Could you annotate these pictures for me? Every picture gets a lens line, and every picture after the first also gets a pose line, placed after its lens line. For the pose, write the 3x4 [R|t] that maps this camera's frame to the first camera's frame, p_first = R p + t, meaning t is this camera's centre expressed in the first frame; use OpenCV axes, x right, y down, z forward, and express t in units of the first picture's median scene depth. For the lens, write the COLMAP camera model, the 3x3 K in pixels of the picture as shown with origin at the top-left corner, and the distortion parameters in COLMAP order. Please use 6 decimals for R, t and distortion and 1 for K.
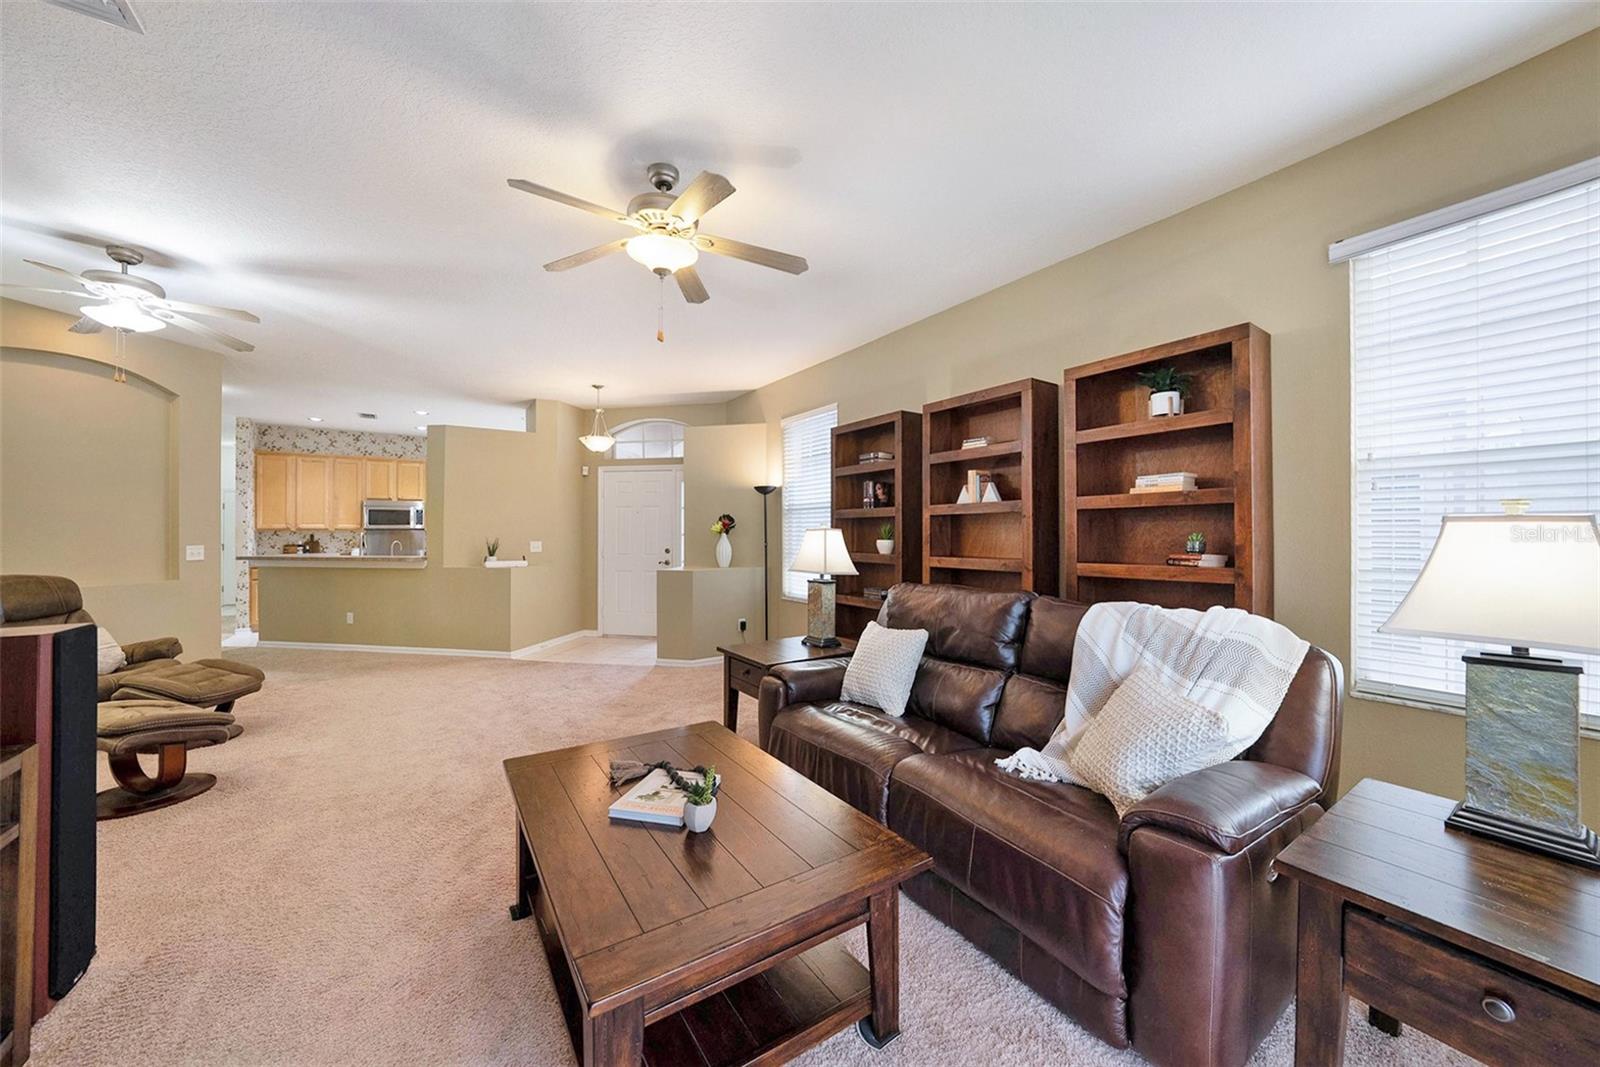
lens RADIAL K [[565.7, 0, 817.3], [0, 565.7, 521.7], [0, 0, 1]] dist [-0.039326, 0.008274]
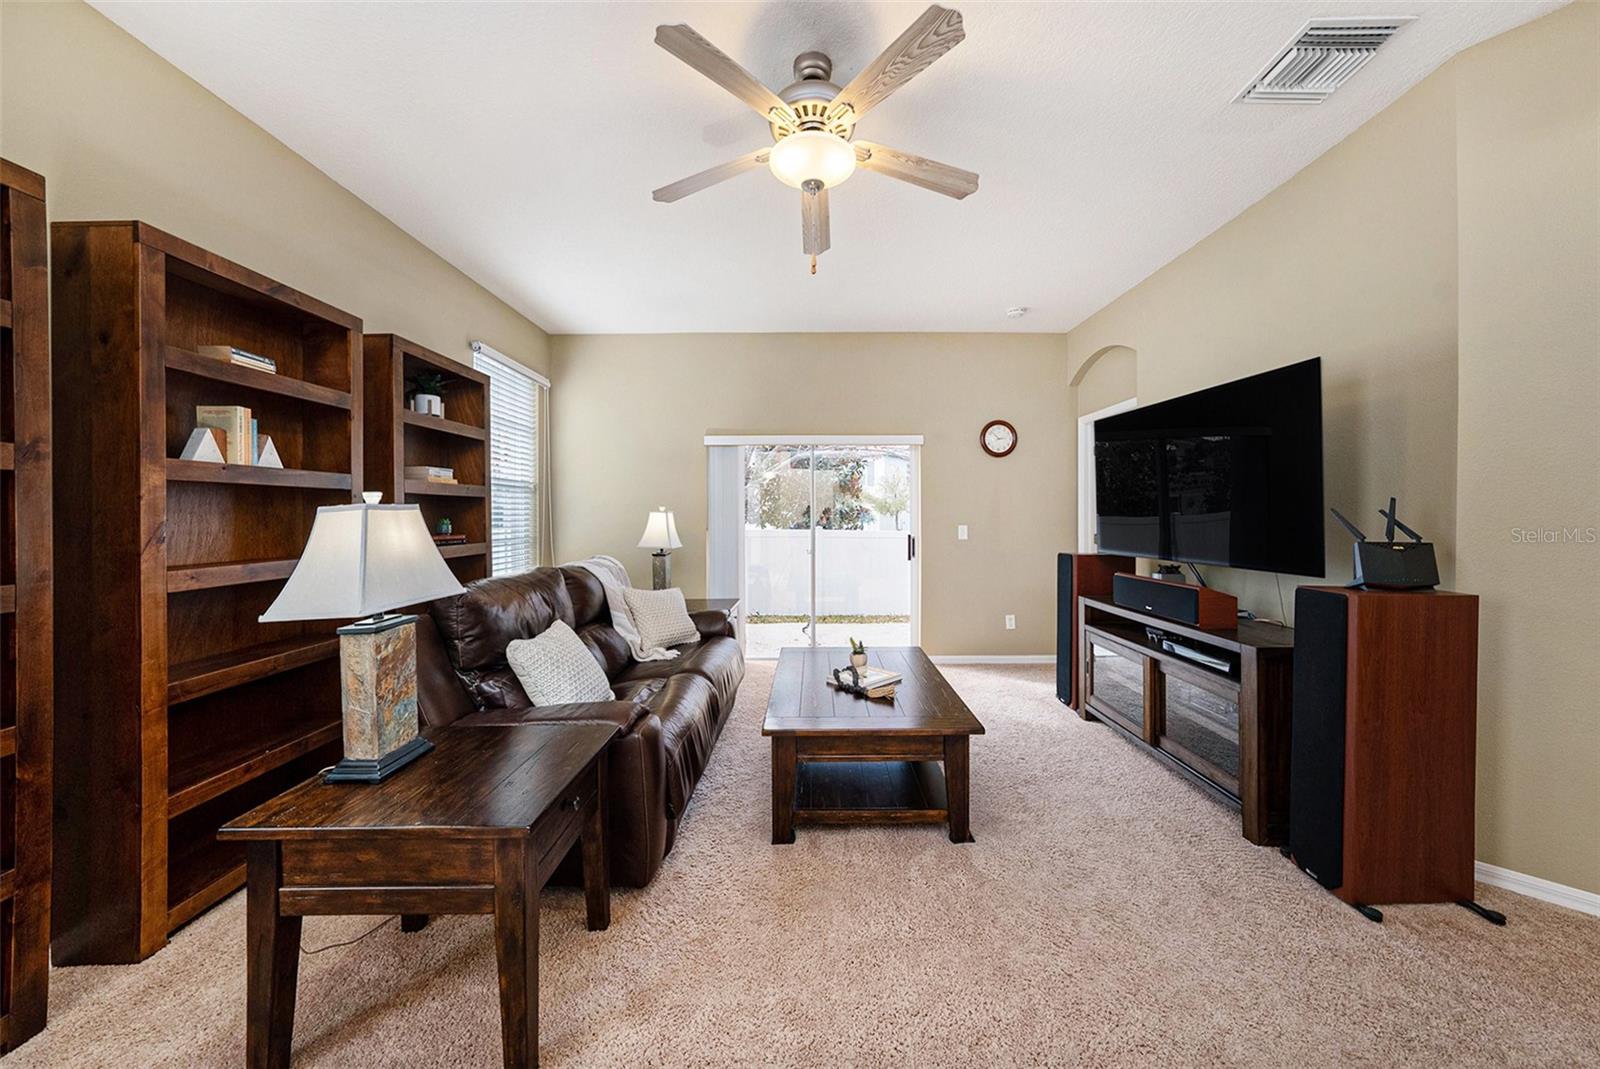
lens RADIAL K [[558.3, 0, 792.2], [0, 558.3, 526.0], [0, 0, 1]] dist [-0.037948, 0.019085]
pose [[-0.807811, -0.003655, 0.589430, -0.498082], [-0.003541, 0.999993, 0.001347, 0.024850], [-0.589431, -0.000999, -0.807818, 1.160266]]
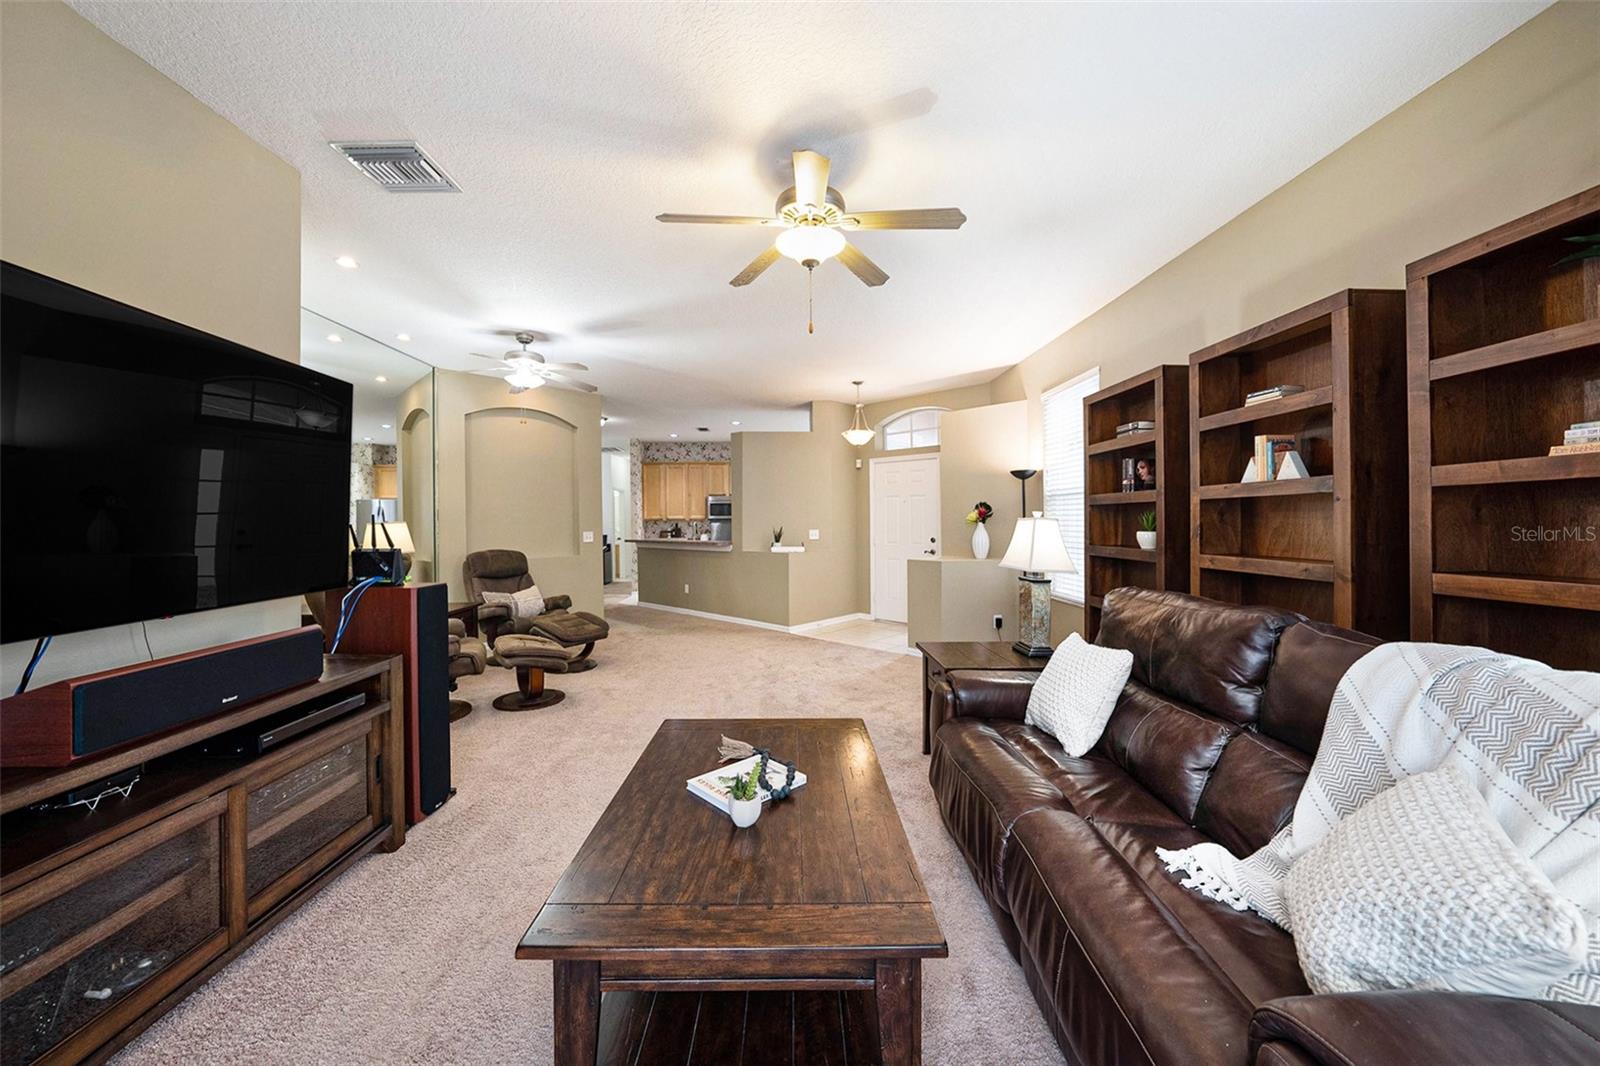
lens RADIAL K [[565.7, 0, 817.3], [0, 565.7, 521.2], [0, 0, 1]] dist [-0.039326, 0.008274]
pose [[0.837938, -0.001085, -0.545765, 0.193791], [0.012675, 0.999767, 0.017473, -0.002246], [0.545619, -0.021559, 0.837756, 0.109420]]
